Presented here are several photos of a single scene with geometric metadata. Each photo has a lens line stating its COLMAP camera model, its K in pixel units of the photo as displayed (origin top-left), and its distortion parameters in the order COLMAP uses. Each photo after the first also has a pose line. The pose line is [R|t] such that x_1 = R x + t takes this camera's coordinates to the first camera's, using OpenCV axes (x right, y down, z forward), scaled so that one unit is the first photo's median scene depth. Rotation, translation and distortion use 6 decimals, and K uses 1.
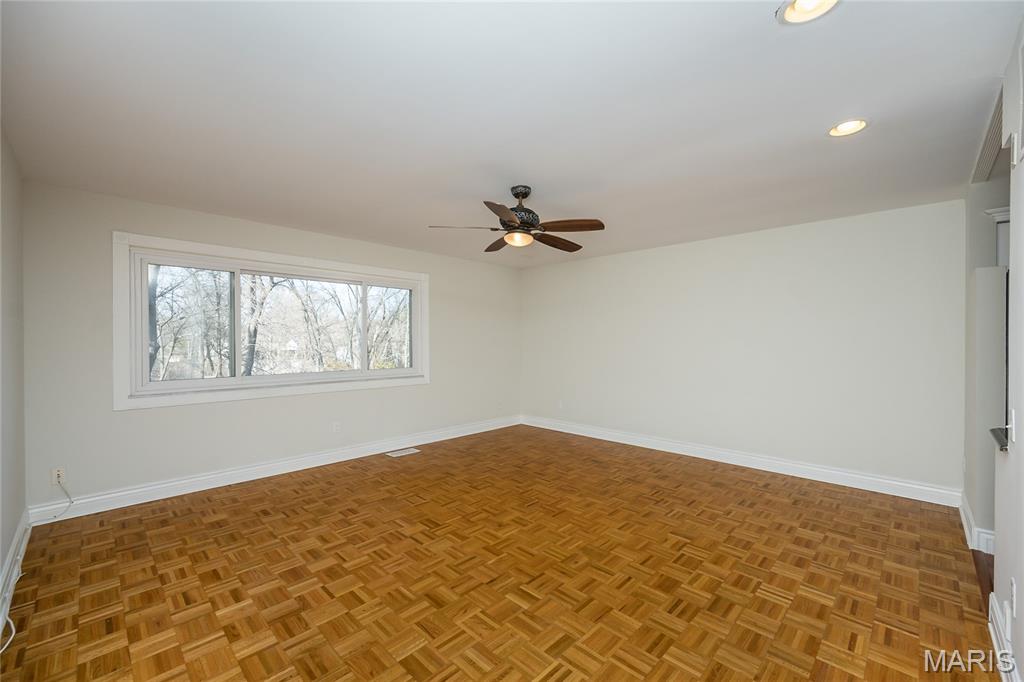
lens RADIAL K [[399.1, 0, 511.7], [0, 399.1, 341.9], [0, 0, 1]] dist [0.003340, 0.000110]
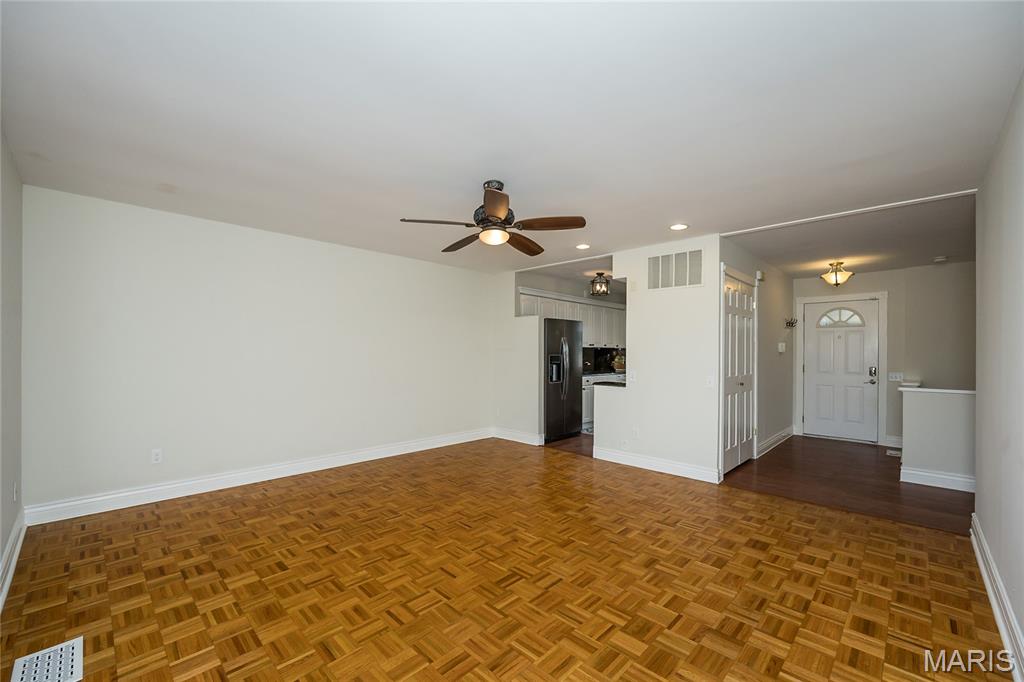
lens RADIAL K [[420.8, 0, 511.7], [0, 420.8, 348.3], [0, 0, 1]] dist [-0.000477, 0.000184]
pose [[0.019328, 0.009378, 0.999769, -1.125735], [-0.001123, 0.999956, -0.009358, 0.005442], [-0.999813, -0.000942, 0.019337, 1.060908]]
